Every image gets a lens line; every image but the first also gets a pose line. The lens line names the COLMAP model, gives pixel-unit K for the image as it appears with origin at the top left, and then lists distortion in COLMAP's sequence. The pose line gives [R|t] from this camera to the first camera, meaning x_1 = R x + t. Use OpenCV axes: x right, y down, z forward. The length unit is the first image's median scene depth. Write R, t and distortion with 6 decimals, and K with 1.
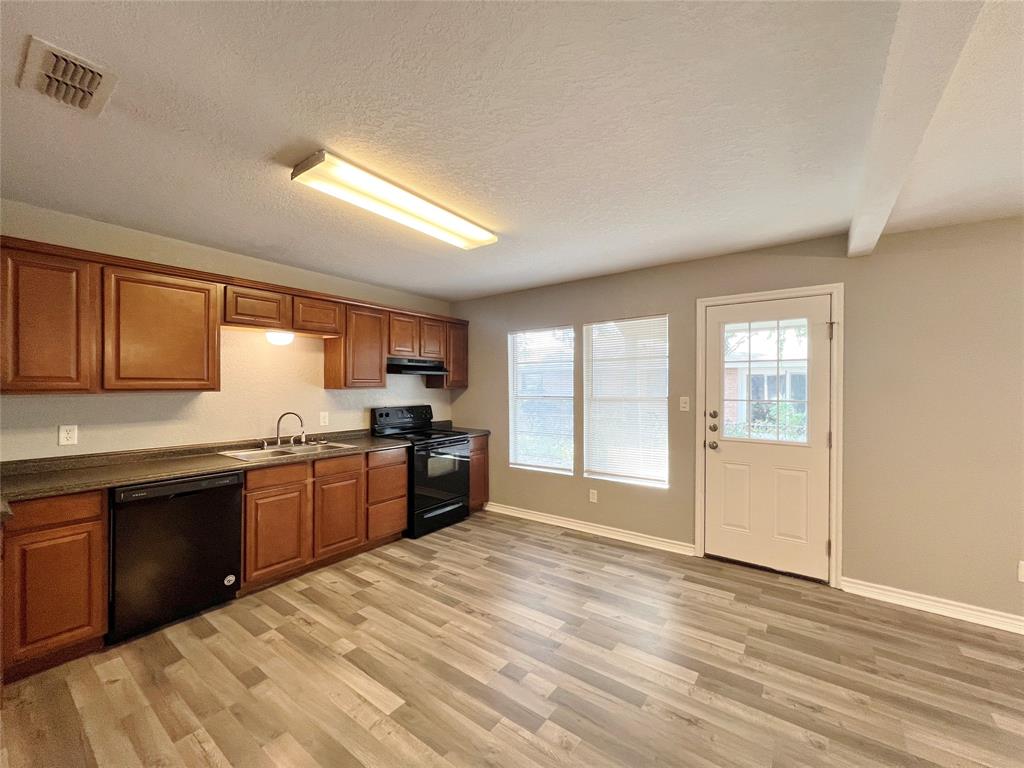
lens RADIAL K [[412.4, 0, 512.0], [0, 412.4, 384.0], [0, 0, 1]] dist [0.002426, 0.000700]
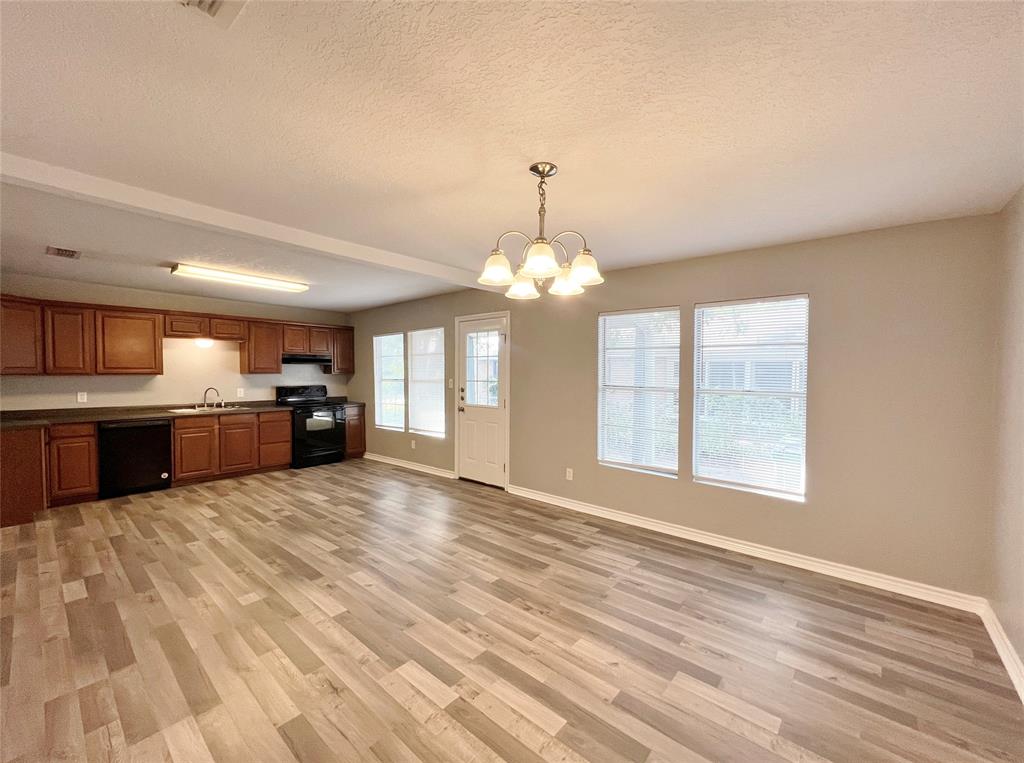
lens RADIAL K [[414.8, 0, 507.3], [0, 414.8, 382.4], [0, 0, 1]] dist [0.006928, -0.000625]
pose [[0.997020, 0.002436, -0.077102, 0.787172], [-0.000258, 0.999601, 0.028242, -0.000742], [0.077140, -0.028138, 0.996623, -0.585583]]
